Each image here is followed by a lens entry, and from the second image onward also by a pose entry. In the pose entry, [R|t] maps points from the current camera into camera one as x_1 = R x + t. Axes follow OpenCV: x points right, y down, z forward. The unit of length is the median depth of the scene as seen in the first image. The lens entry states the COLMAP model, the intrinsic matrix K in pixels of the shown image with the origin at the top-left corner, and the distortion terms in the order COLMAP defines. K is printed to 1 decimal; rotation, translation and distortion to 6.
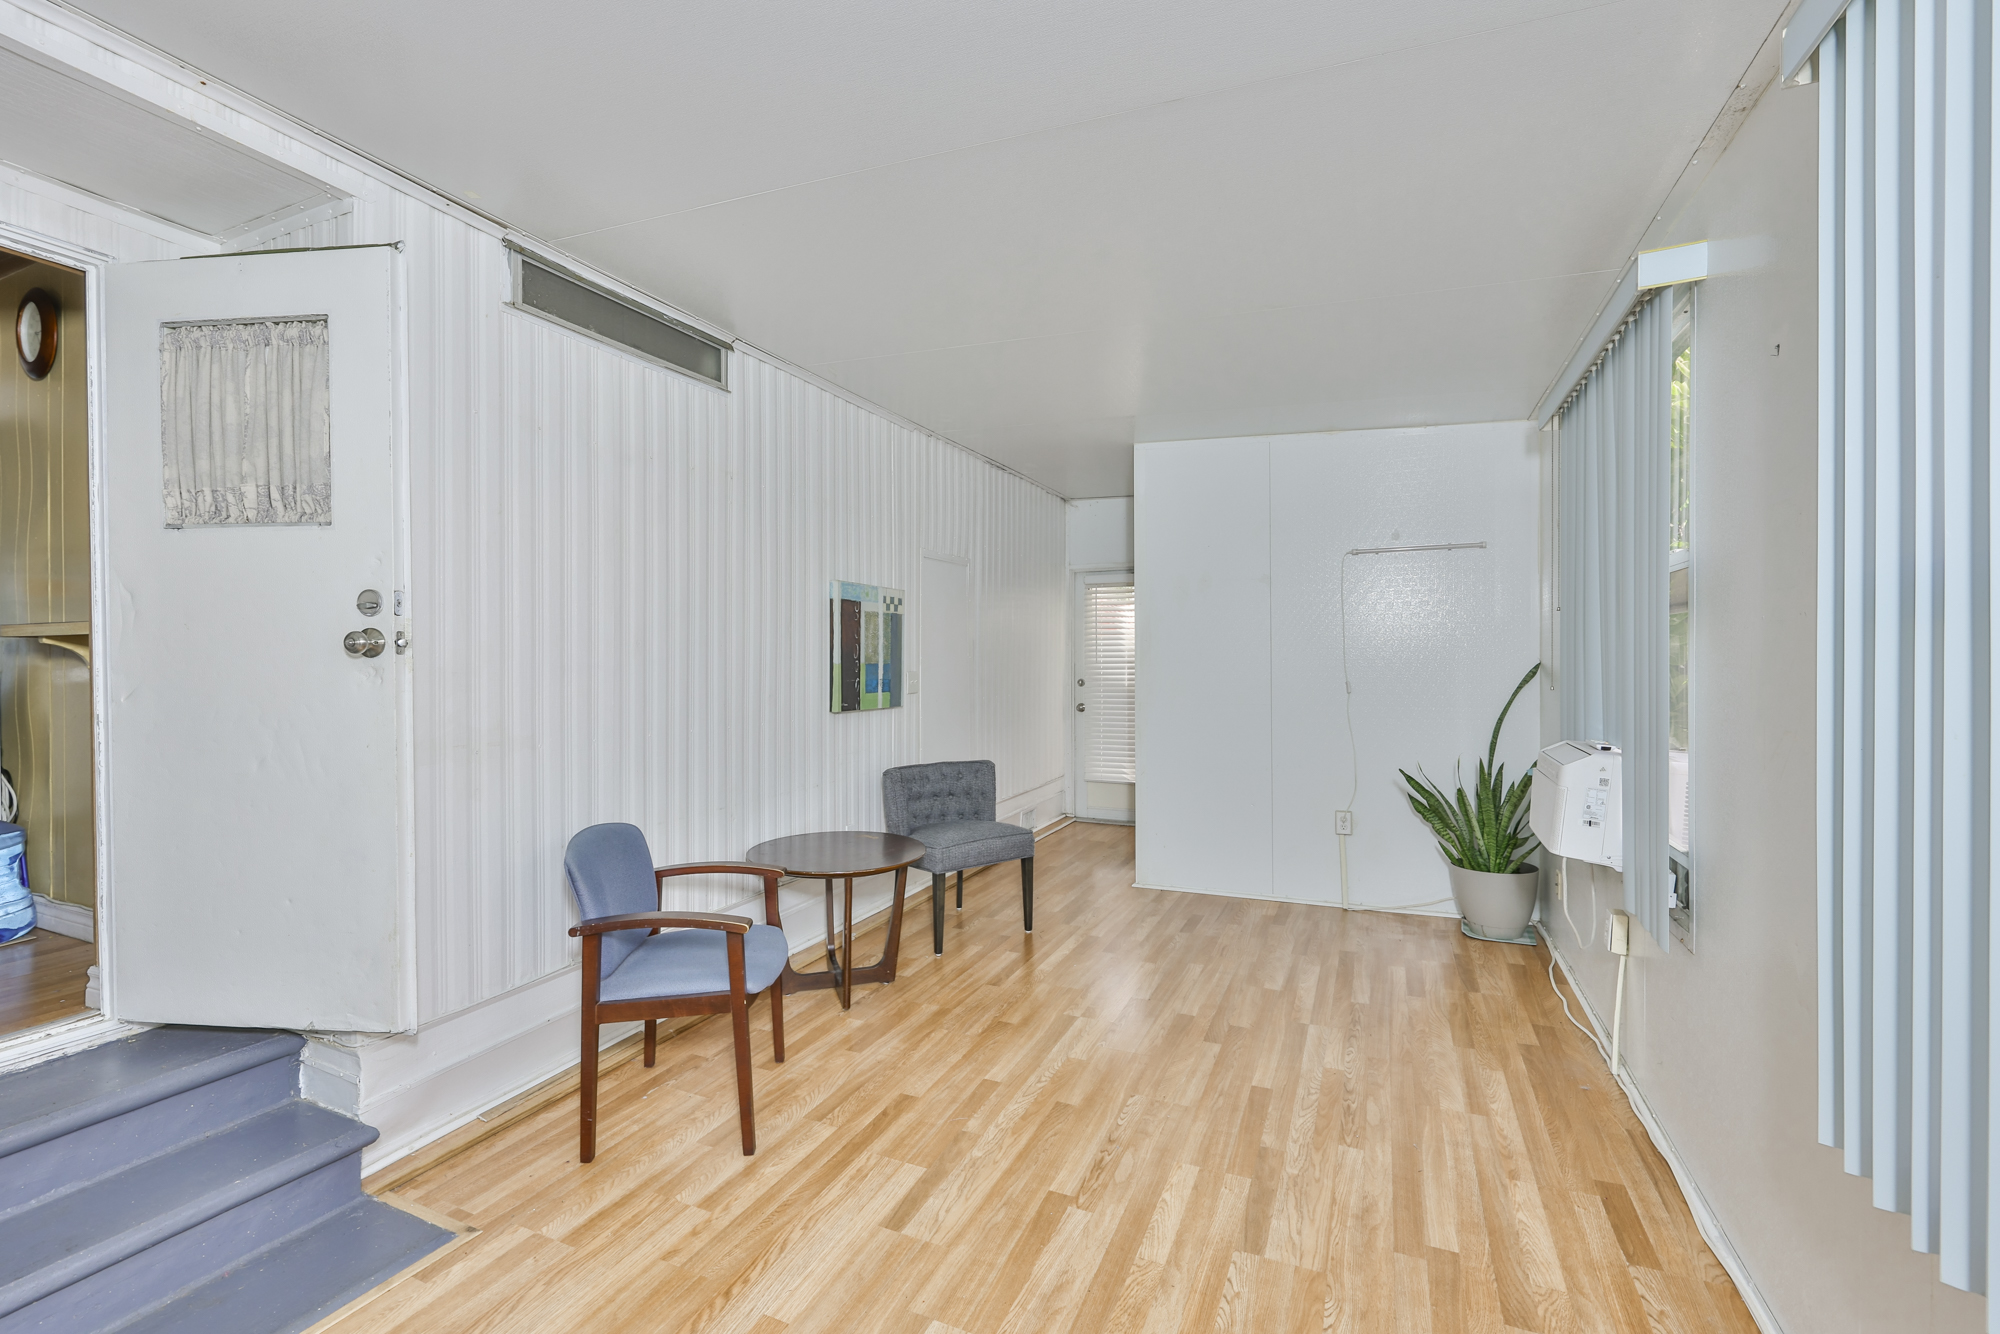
lens RADIAL K [[846.4, 0, 1000.8], [0, 846.4, 661.0], [0, 0, 1]] dist [-0.000684, 0.000611]
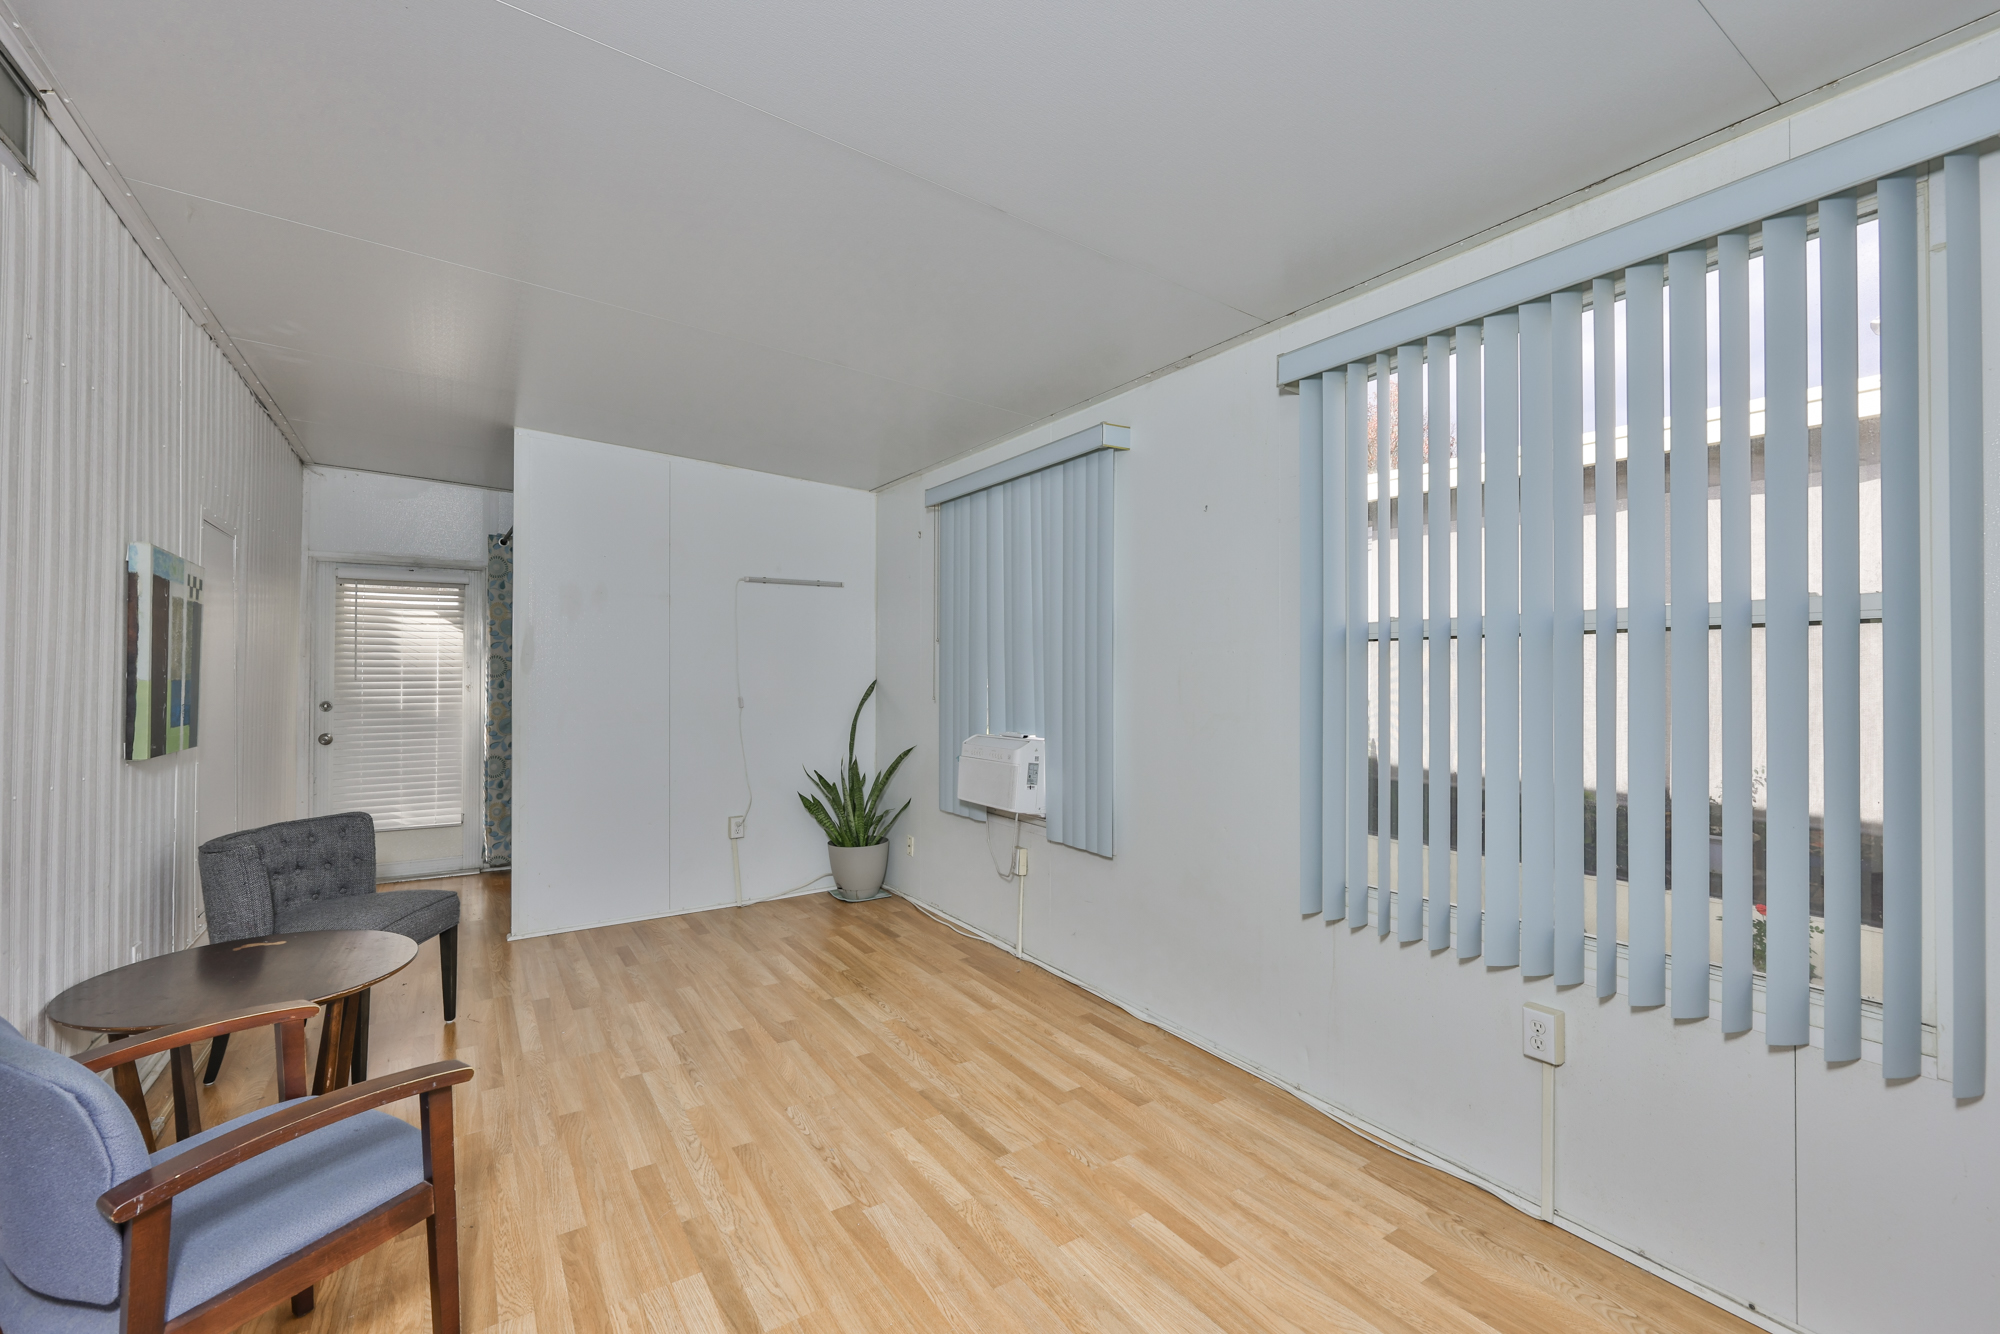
lens RADIAL K [[817.8, 0, 1000.0], [0, 817.8, 667.0], [0, 0, 1]] dist [-0.001174, 0.000111]
pose [[0.553530, 0.014740, 0.832699, -0.396404], [-0.001627, 0.999861, -0.016617, 0.003219], [-0.832828, 0.007843, 0.553477, 0.187686]]
